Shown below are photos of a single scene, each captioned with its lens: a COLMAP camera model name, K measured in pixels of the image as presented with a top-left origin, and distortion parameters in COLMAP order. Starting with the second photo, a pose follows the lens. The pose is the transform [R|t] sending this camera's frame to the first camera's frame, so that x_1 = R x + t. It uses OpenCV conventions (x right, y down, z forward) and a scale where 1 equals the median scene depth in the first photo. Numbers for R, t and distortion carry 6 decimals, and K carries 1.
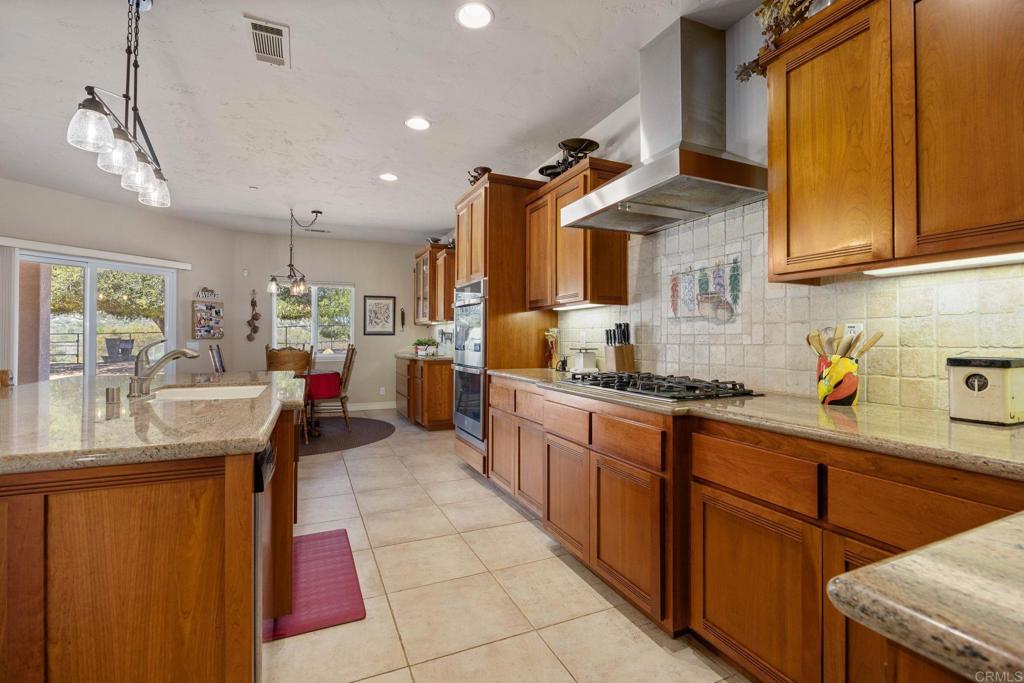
lens RADIAL K [[460.9, 0, 515.6], [0, 460.9, 341.3], [0, 0, 1]] dist [-0.004731, -0.000257]
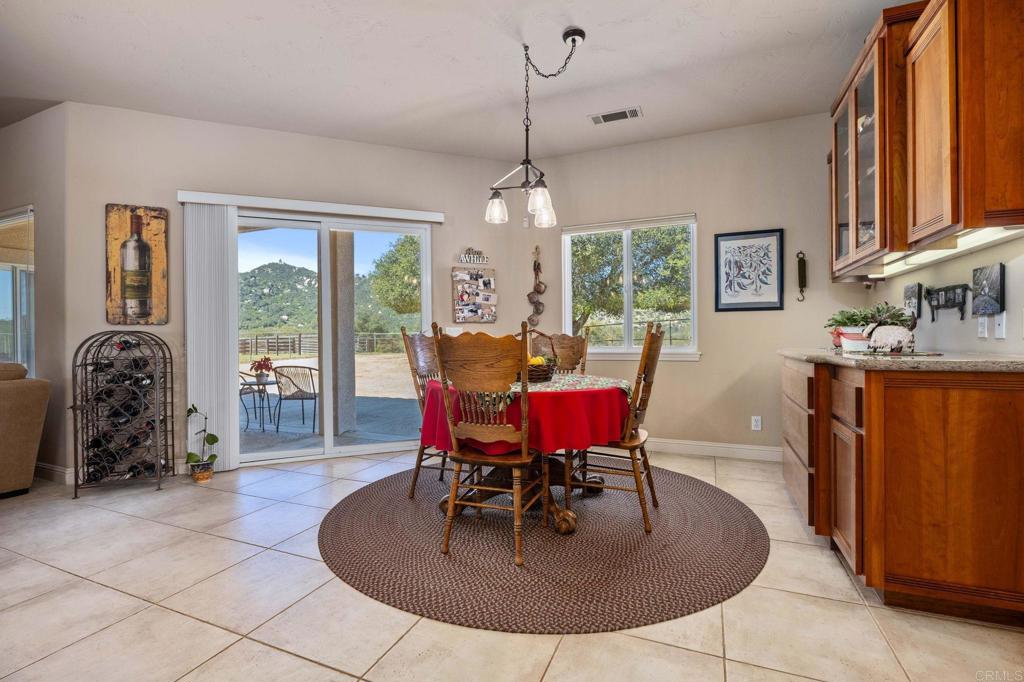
lens RADIAL K [[457.5, 0, 514.1], [0, 457.5, 337.2], [0, 0, 1]] dist [-0.005805, -0.000554]
pose [[0.675423, -0.005728, -0.737408, -0.135749], [0.004282, 0.999983, -0.003846, 0.021074], [0.737418, -0.000560, 0.675436, 0.633558]]
